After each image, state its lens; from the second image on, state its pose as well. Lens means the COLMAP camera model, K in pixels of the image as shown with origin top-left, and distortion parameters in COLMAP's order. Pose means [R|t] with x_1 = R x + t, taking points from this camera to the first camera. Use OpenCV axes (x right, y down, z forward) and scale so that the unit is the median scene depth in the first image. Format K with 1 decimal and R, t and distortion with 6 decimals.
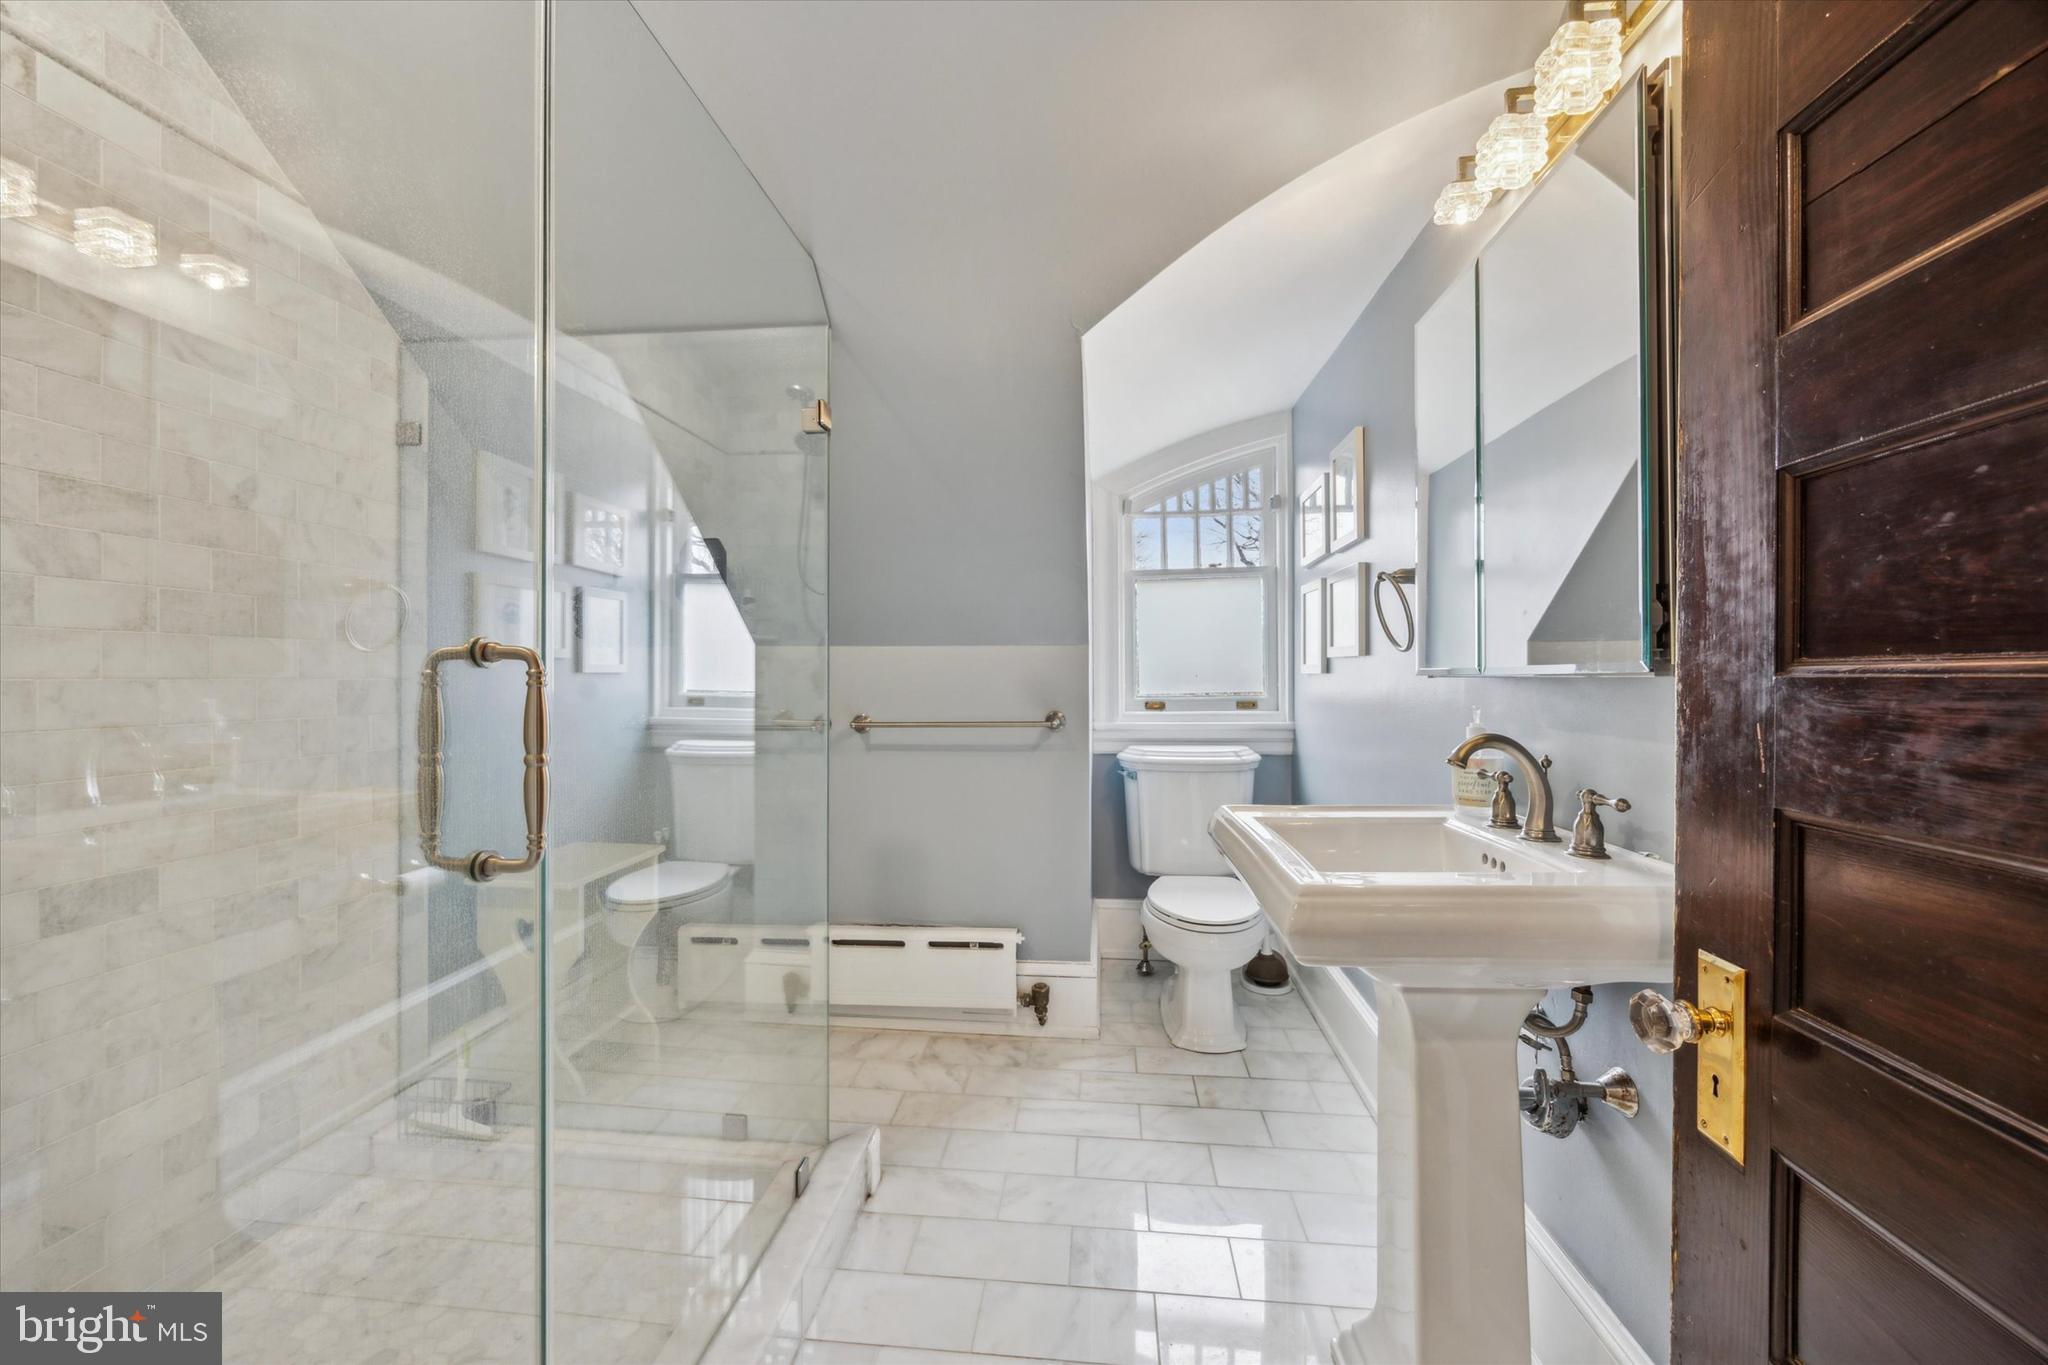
lens RADIAL K [[792.0, 0, 1024.0], [0, 792.0, 682.5], [0, 0, 1]] dist [0.000266, -0.000179]
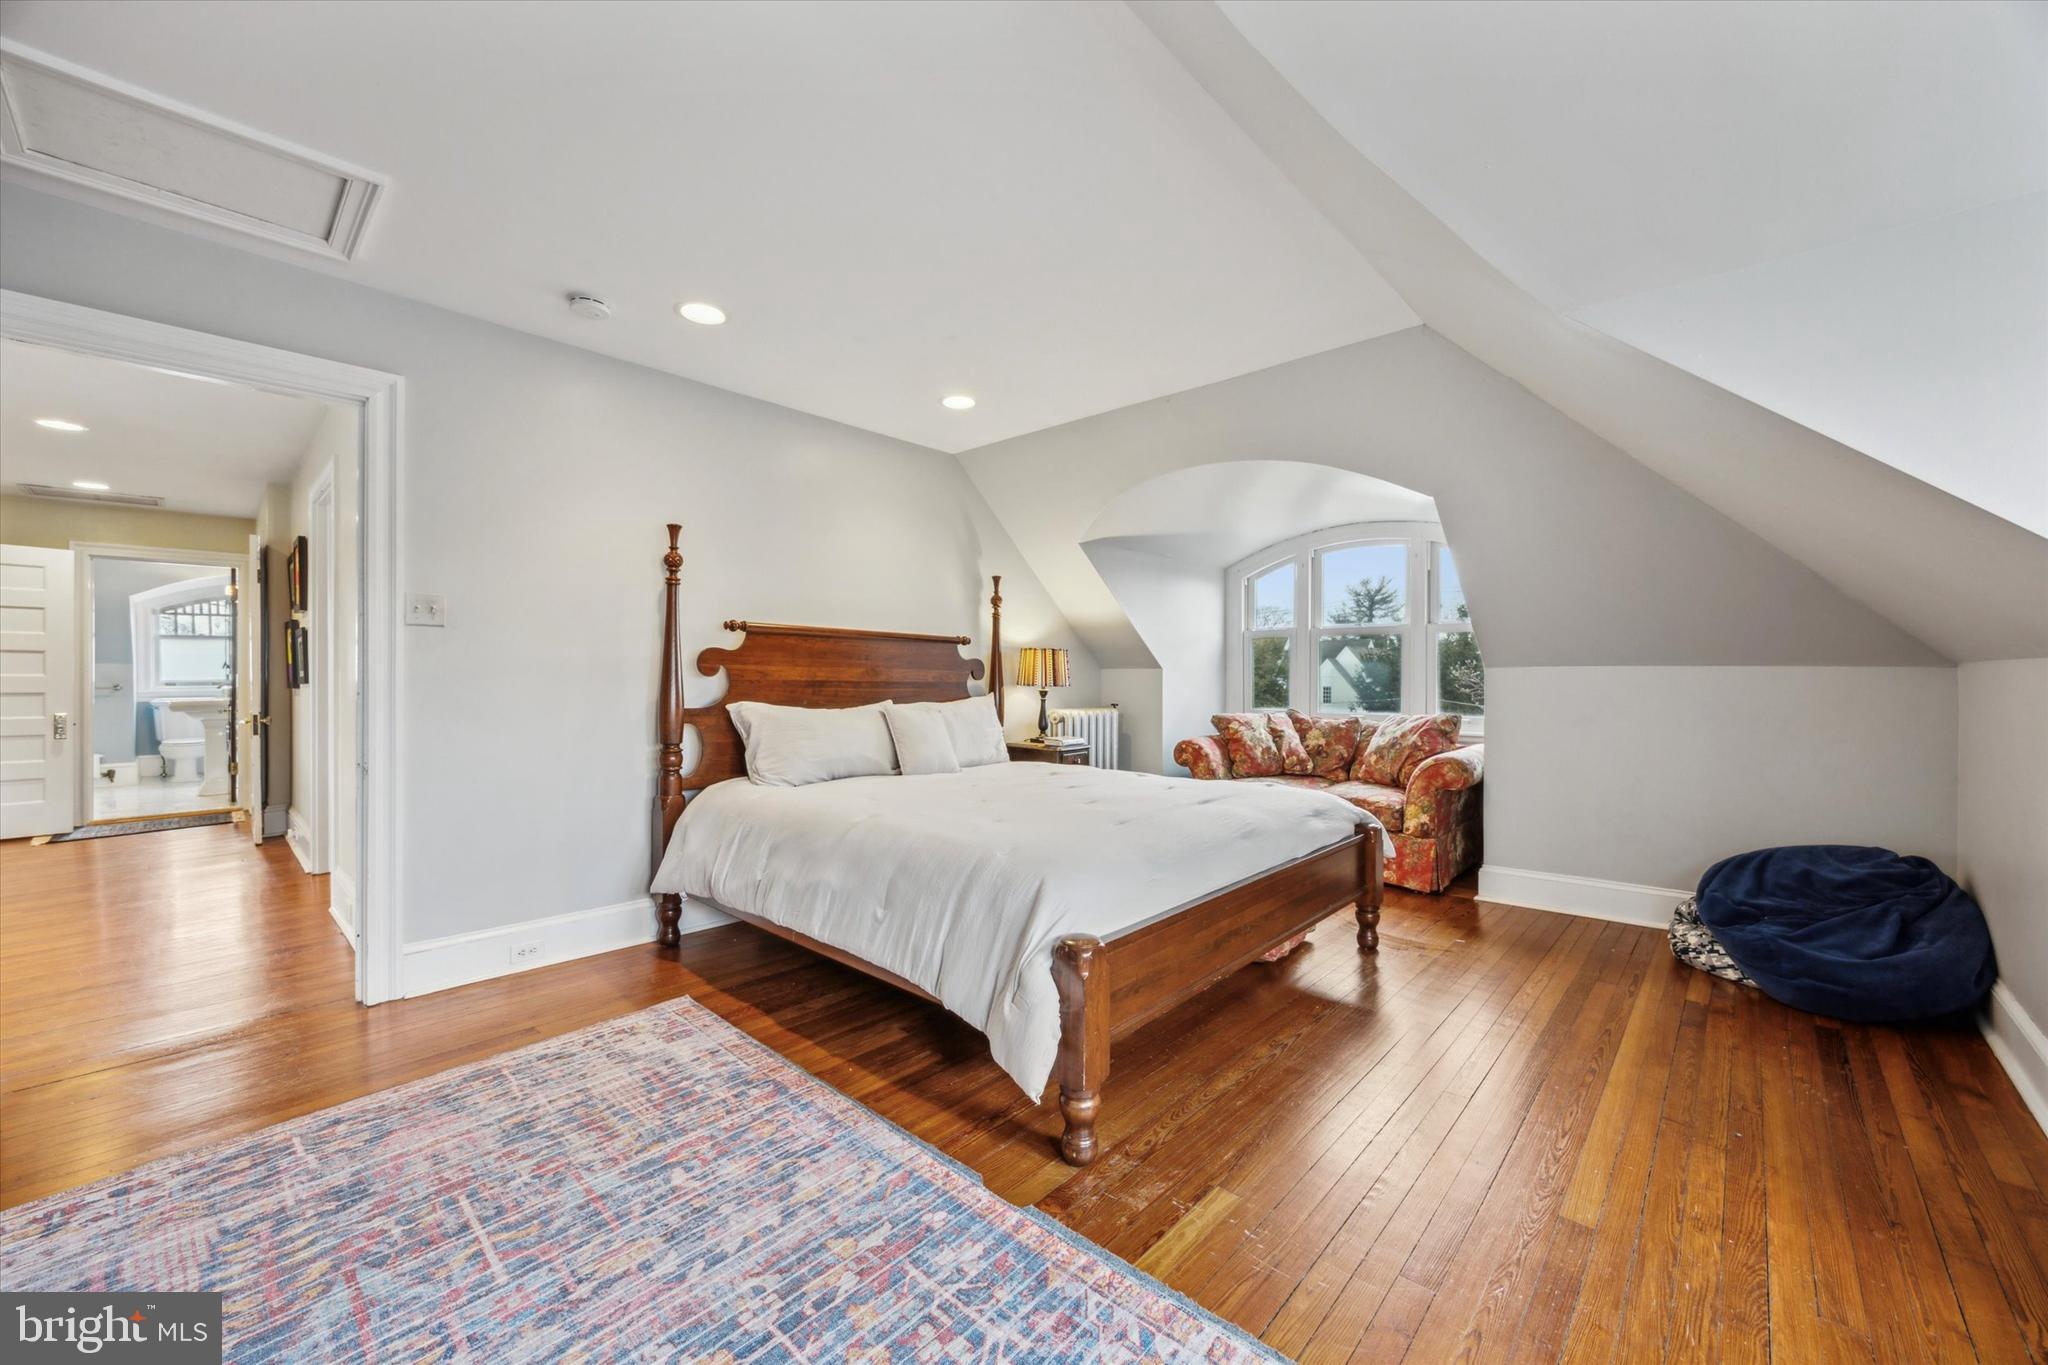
lens RADIAL K [[792.0, 0, 1024.0], [0, 792.0, 682.5], [0, 0, 1]] dist [0.000266, -0.000179]
pose [[0.610685, -0.003117, 0.791867, -0.213753], [0.001817, 0.999995, 0.002535, 0.020366], [-0.791871, -0.000109, 0.610688, -3.196891]]
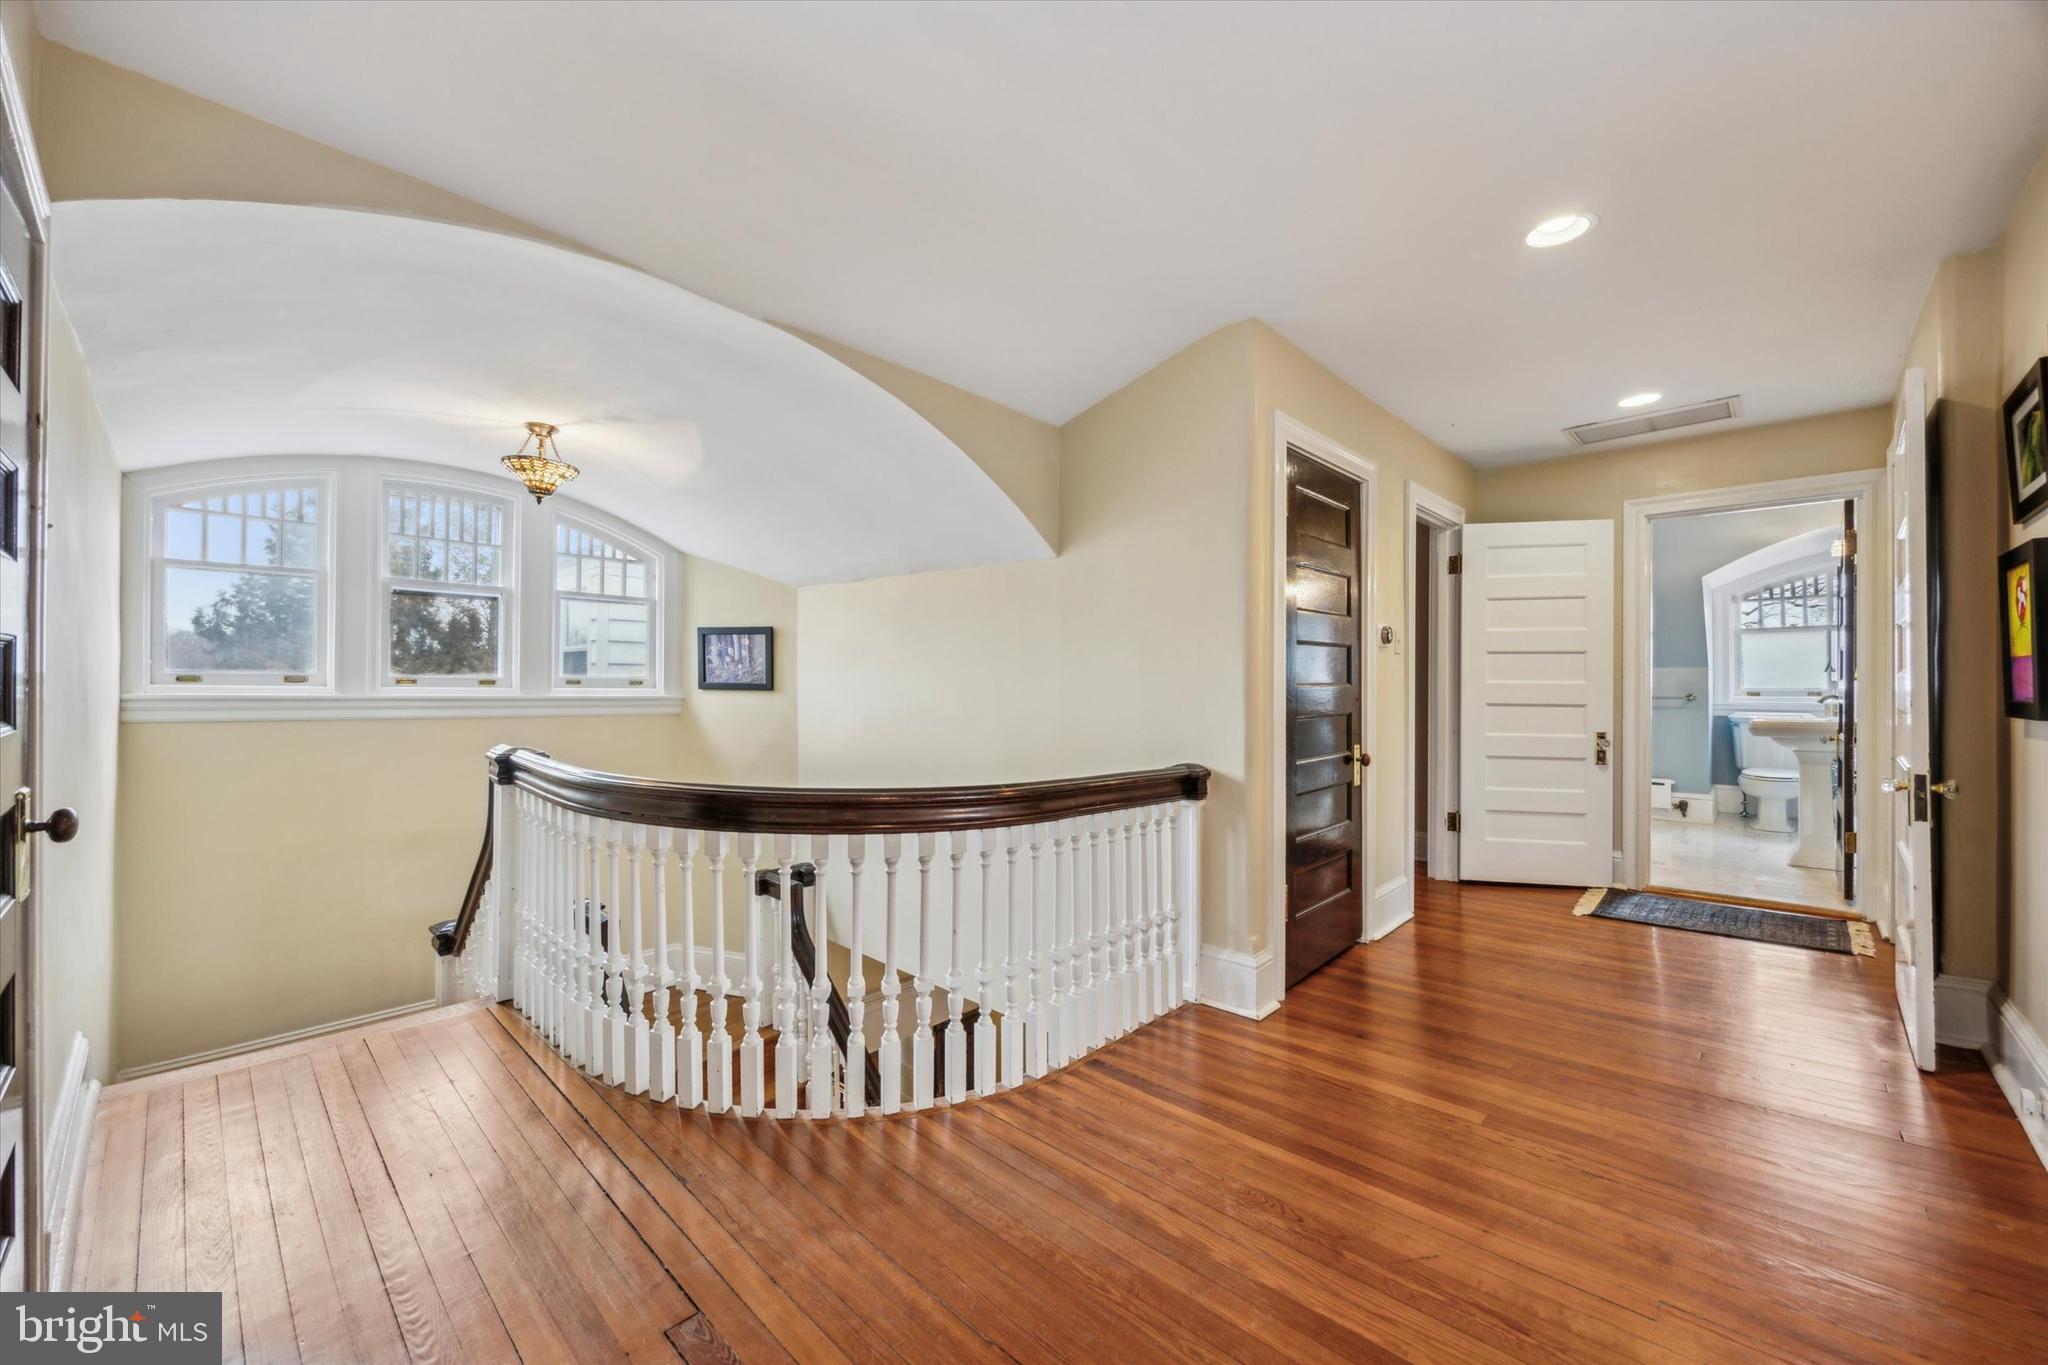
lens RADIAL K [[792.0, 0, 1024.0], [0, 792.0, 682.5], [0, 0, 1]] dist [0.000266, -0.000179]
pose [[0.790756, -0.000512, -0.612131, -0.079737], [-0.001027, 0.999997, -0.002163, 0.006086], [0.612131, 0.002339, 0.790753, -1.896655]]
